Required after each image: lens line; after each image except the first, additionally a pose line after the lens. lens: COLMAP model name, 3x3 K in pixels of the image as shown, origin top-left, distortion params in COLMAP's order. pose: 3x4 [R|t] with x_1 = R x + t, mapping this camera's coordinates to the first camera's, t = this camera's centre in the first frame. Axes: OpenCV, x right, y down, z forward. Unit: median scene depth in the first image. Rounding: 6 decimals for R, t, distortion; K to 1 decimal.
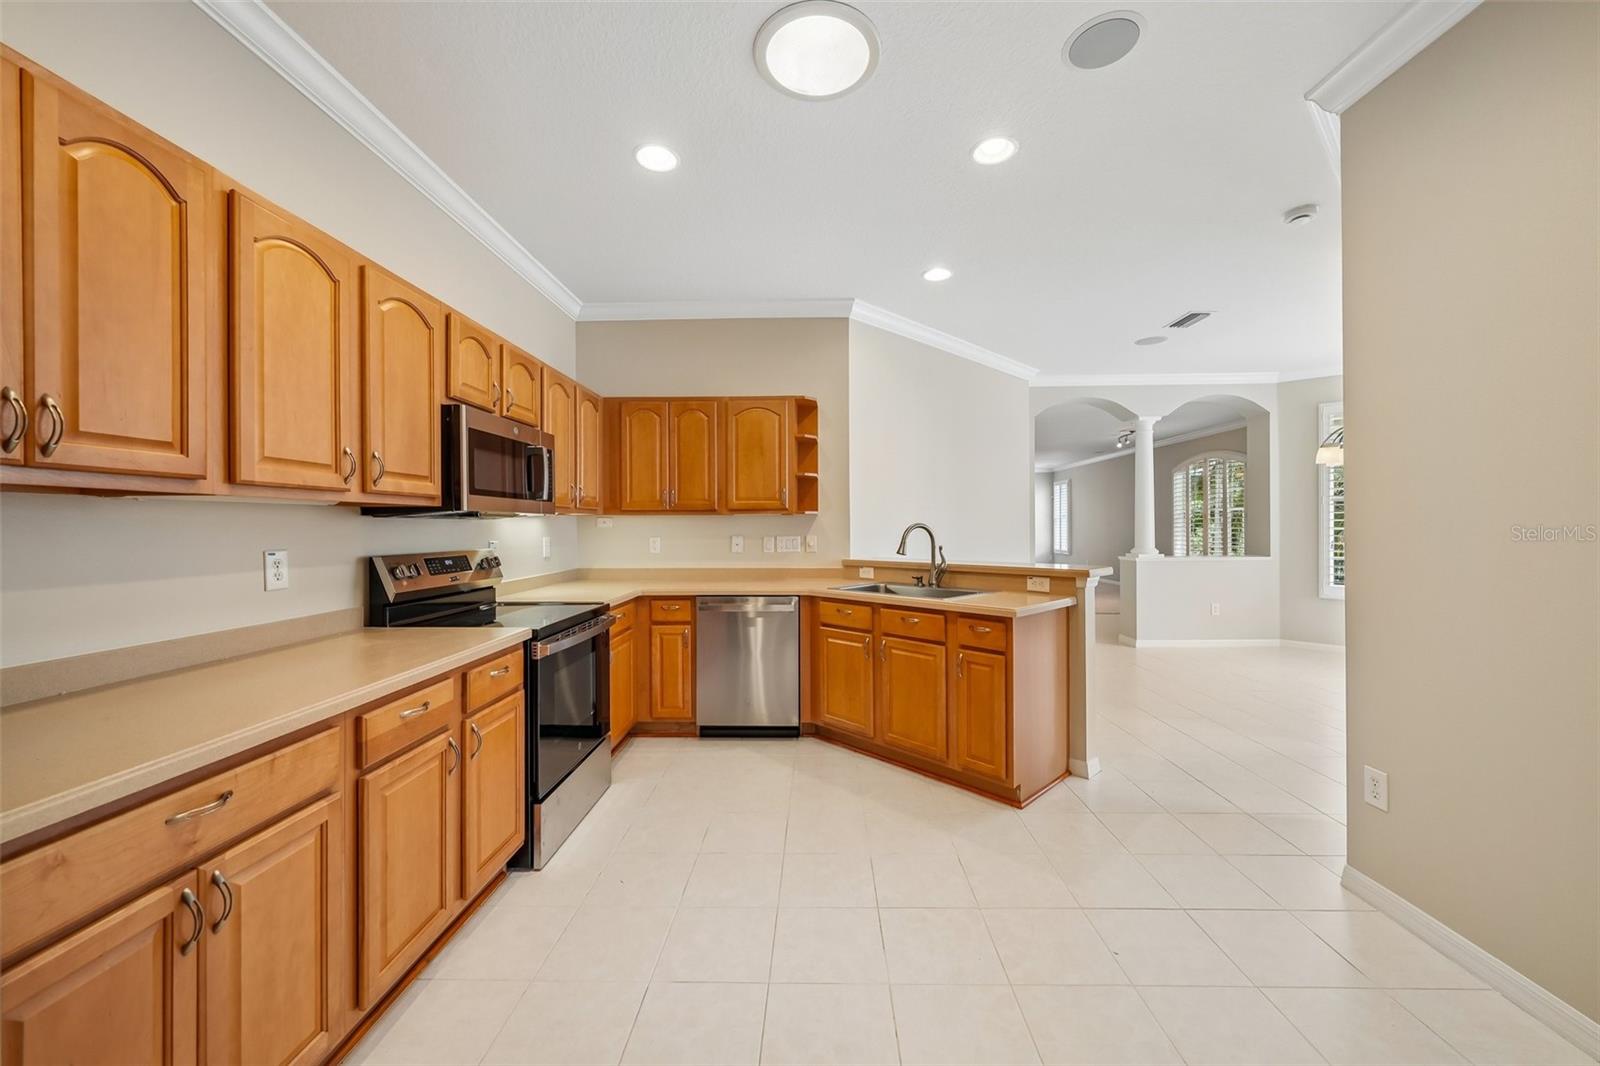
lens RADIAL K [[602.3, 0, 804.4], [0, 602.3, 529.3], [0, 0, 1]] dist [-0.004121, 0.000088]
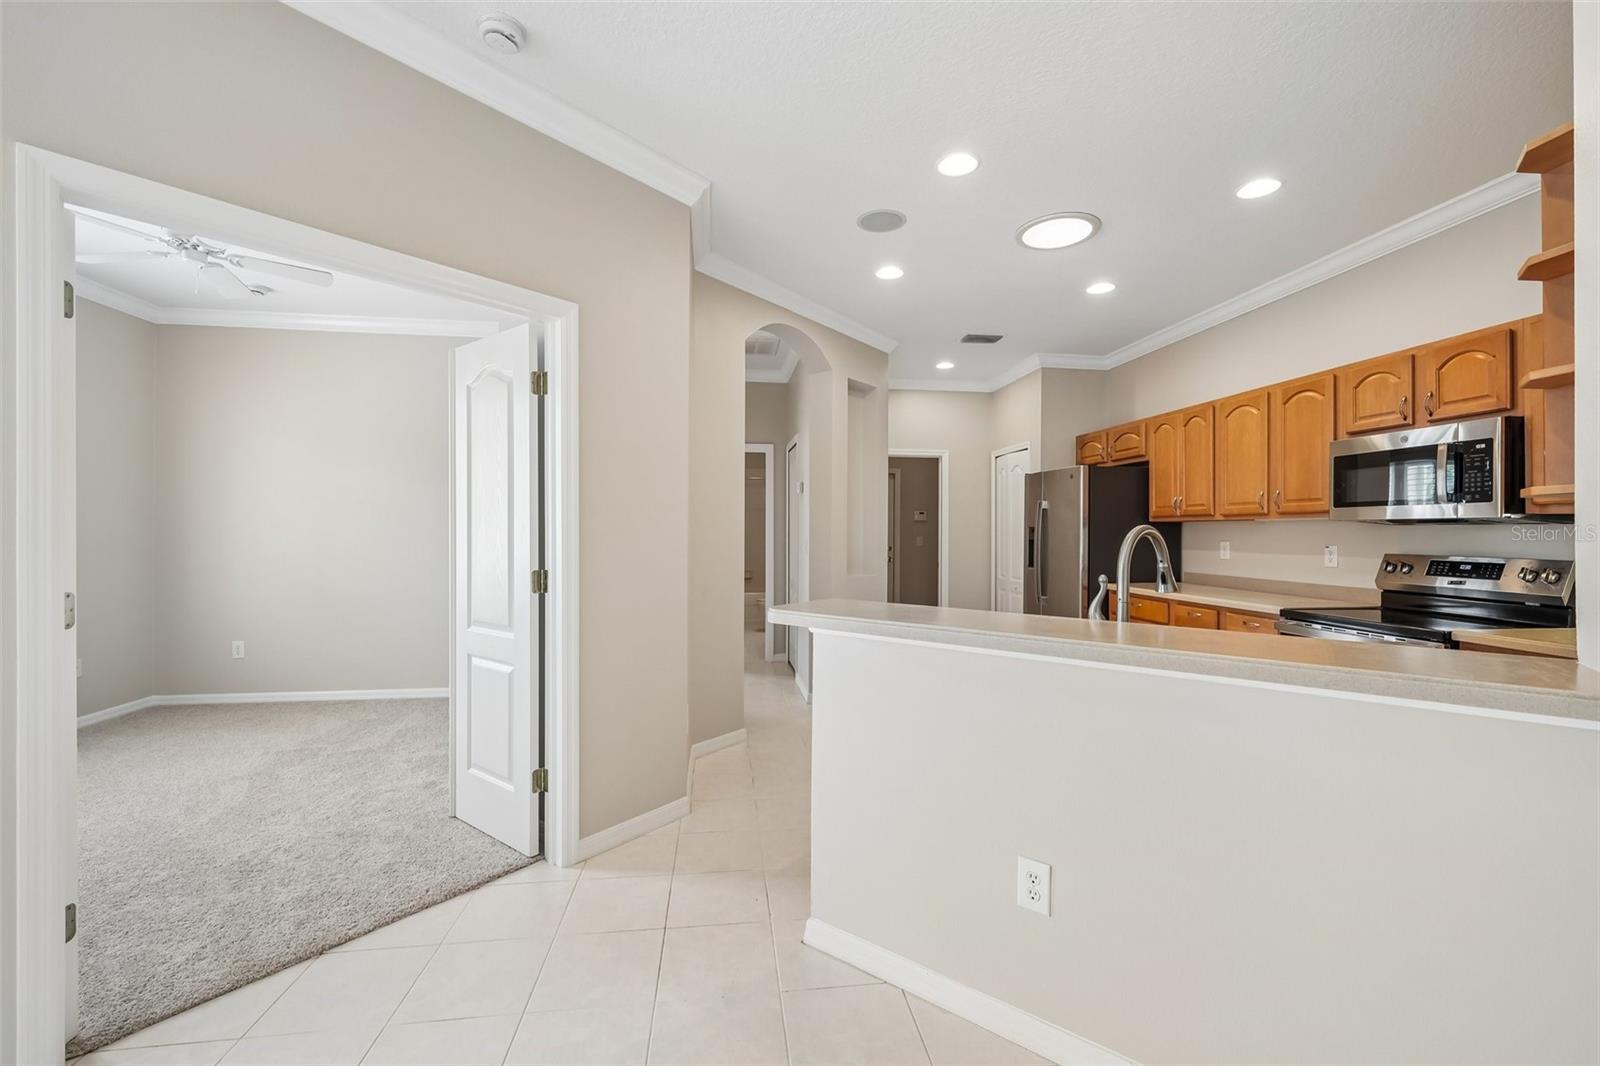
lens RADIAL K [[669.6, 0, 809.8], [0, 669.6, 528.5], [0, 0, 1]] dist [-0.002173, 0.001136]
pose [[-0.986653, -0.002062, -0.162824, 0.536547], [-0.002397, 0.999995, 0.001856, -0.008285], [0.162819, 0.002222, -0.986653, 1.490418]]
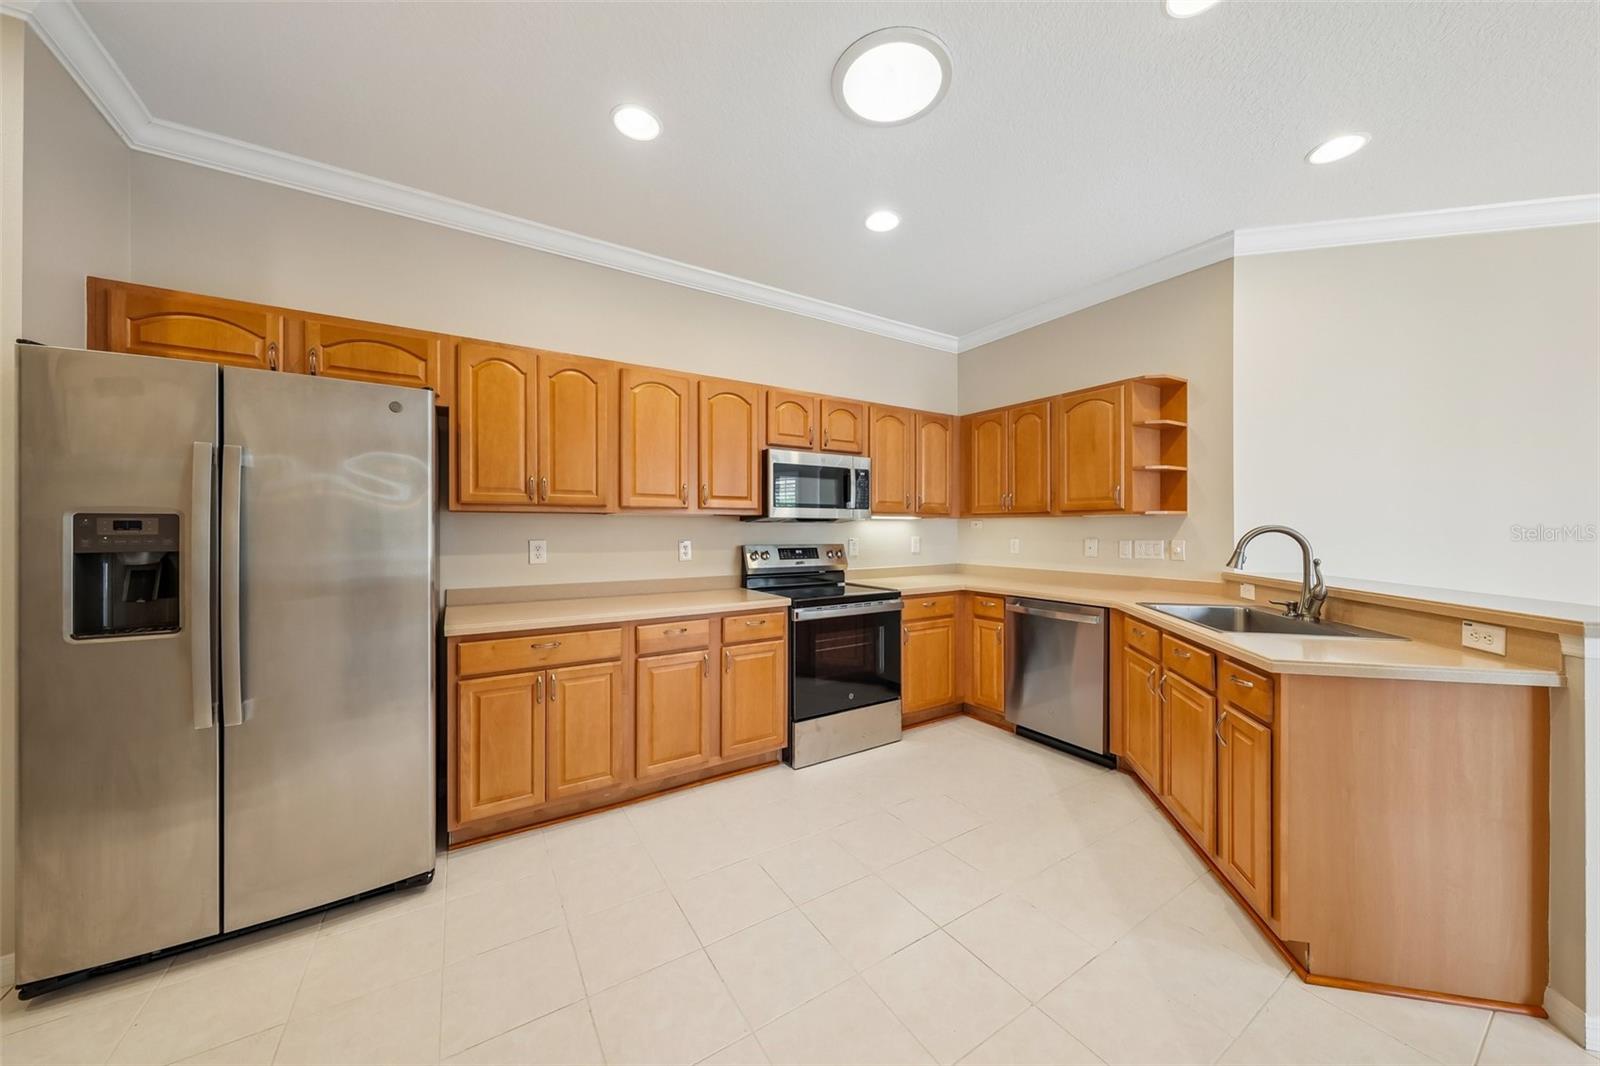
lens RADIAL K [[541.3, 0, 802.0], [0, 541.3, 530.7], [0, 0, 1]] dist [0.003030, -0.000563]
pose [[0.557268, 0.007968, -0.830295, 0.410285], [-0.006865, 0.999964, 0.004989, -0.003186], [0.830305, 0.002919, 0.557302, 0.193983]]
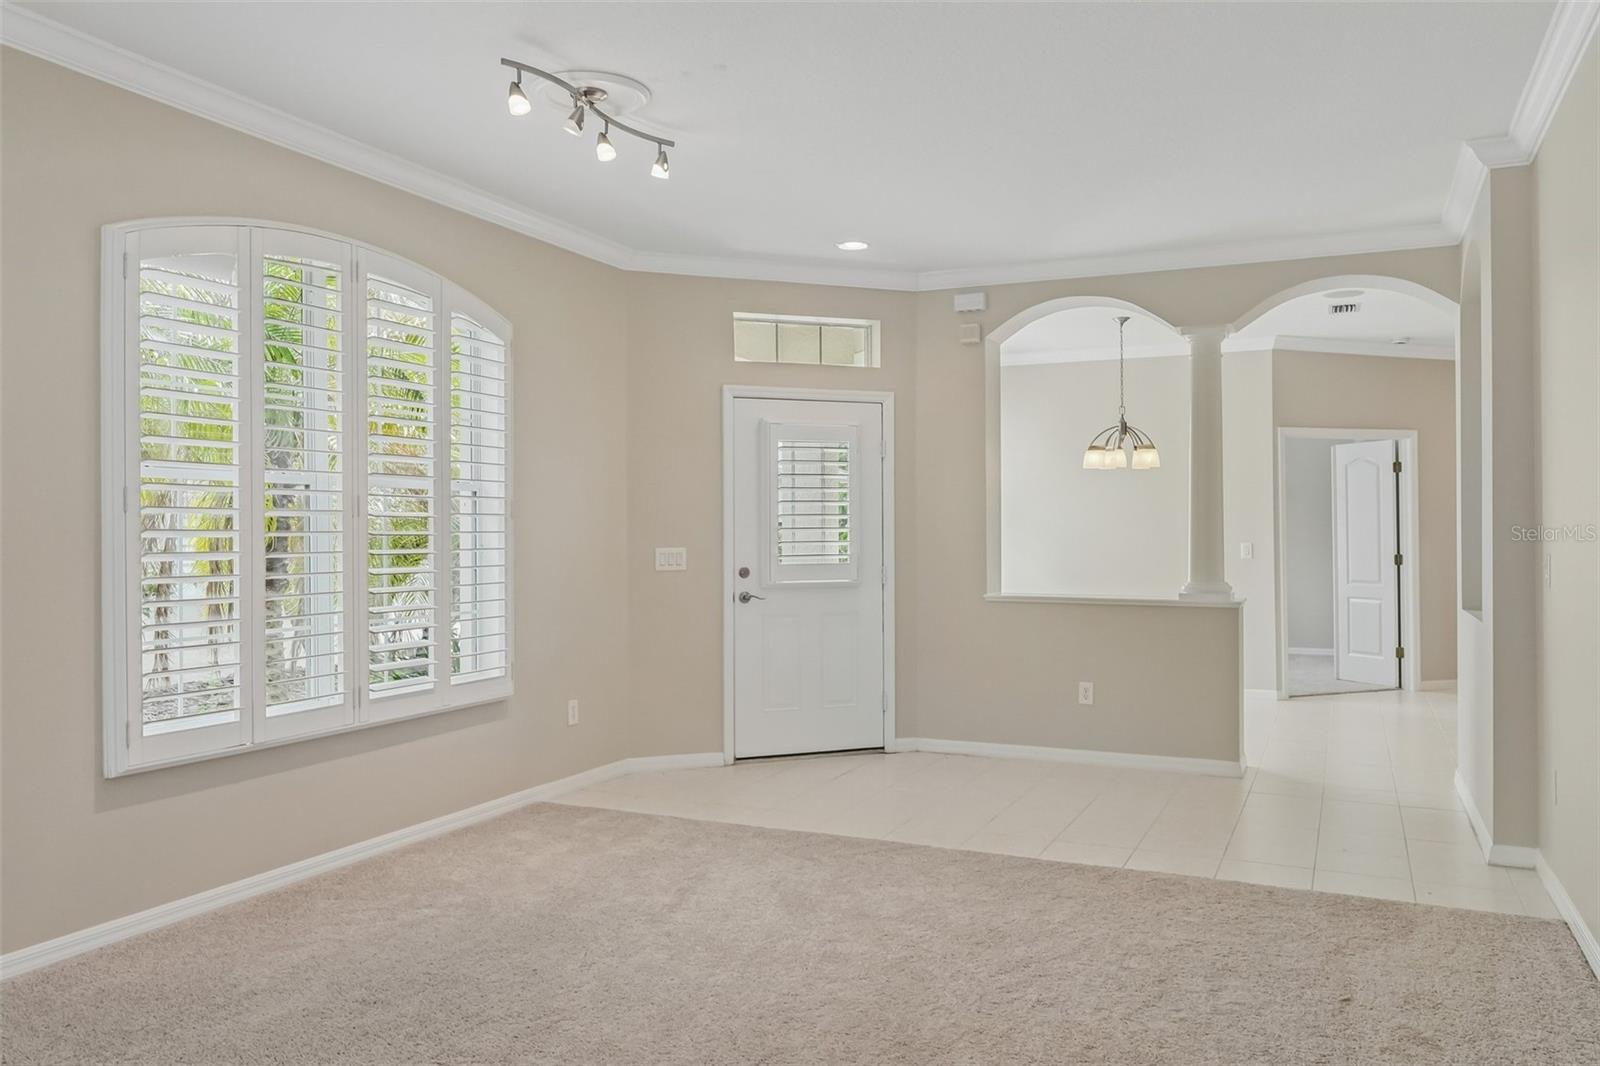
lens RADIAL K [[1134.1, 0, 797.4], [0, 1134.1, 525.5], [0, 0, 1]] dist [-0.009578, -0.005198]
pose [[-0.917151, 0.008190, 0.398455, 1.030489], [0.007457, 0.999966, -0.003391, -0.034611], [-0.398470, -0.000139, -0.917182, 4.188520]]
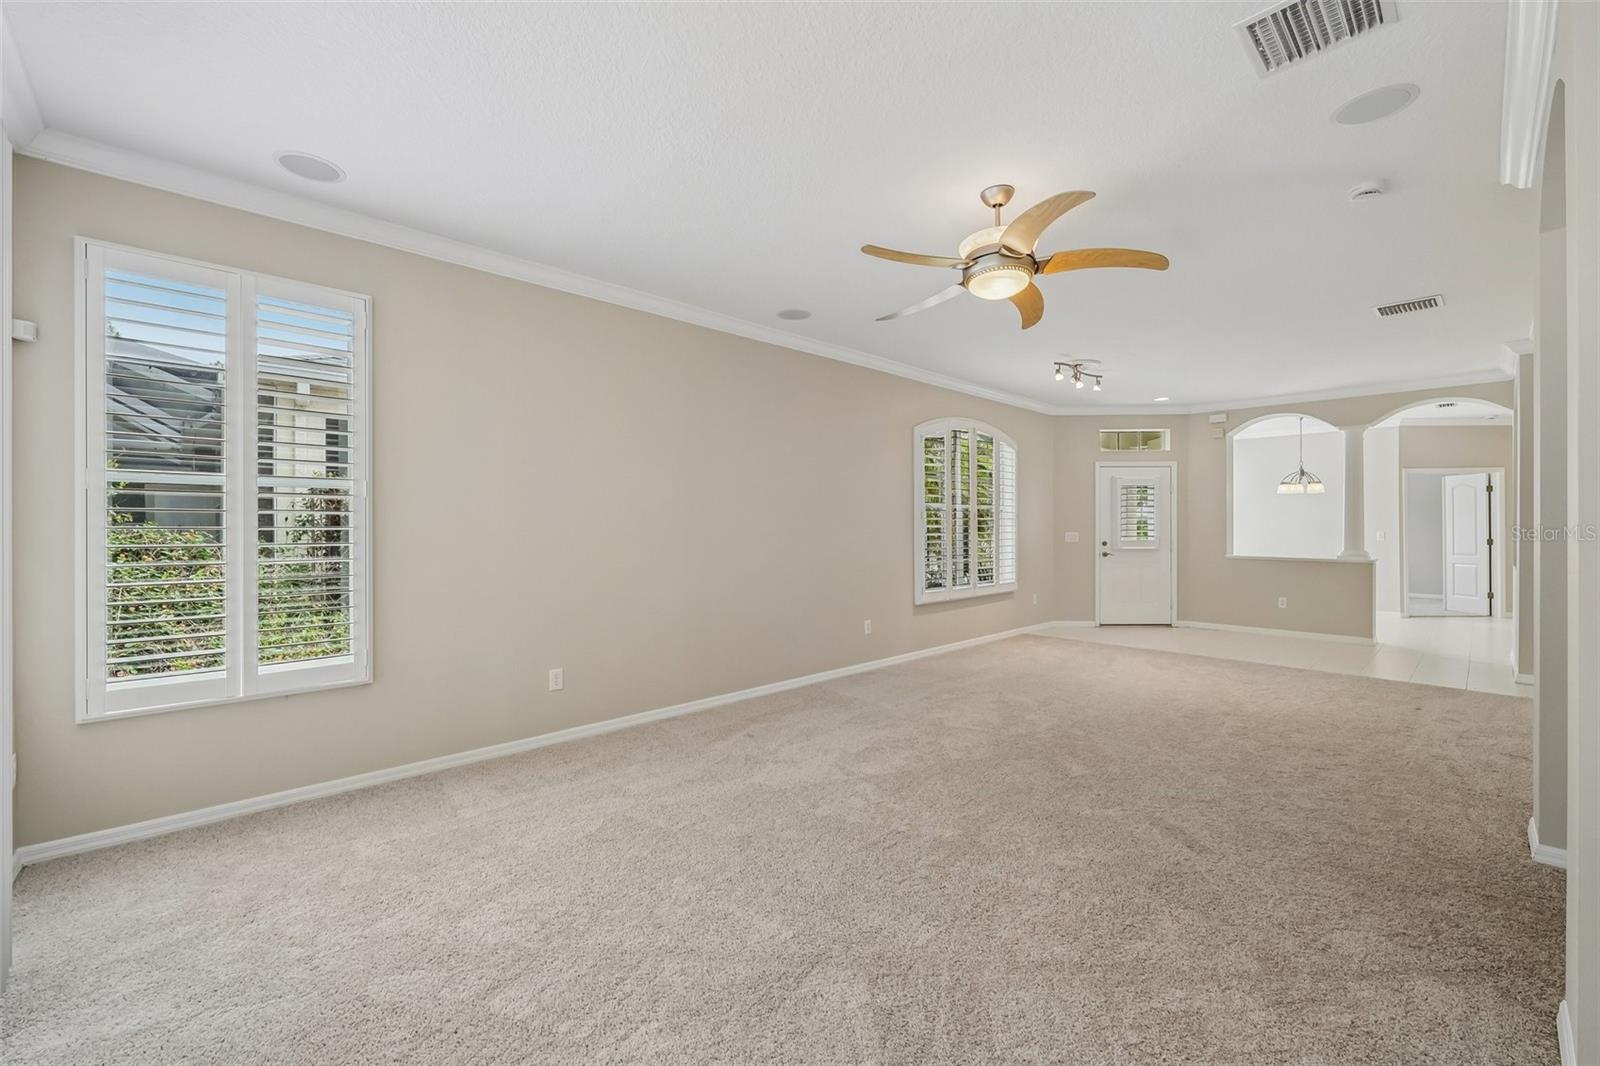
lens RADIAL K [[602.3, 0, 841.3], [0, 602.3, 529.0], [0, 0, 1]] dist [-0.004121, 0.000088]
pose [[-0.717396, 0.001608, 0.696663, 0.980601], [0.007397, 0.999959, 0.005309, -0.038679], [-0.696626, 0.008962, -0.717379, 4.921040]]
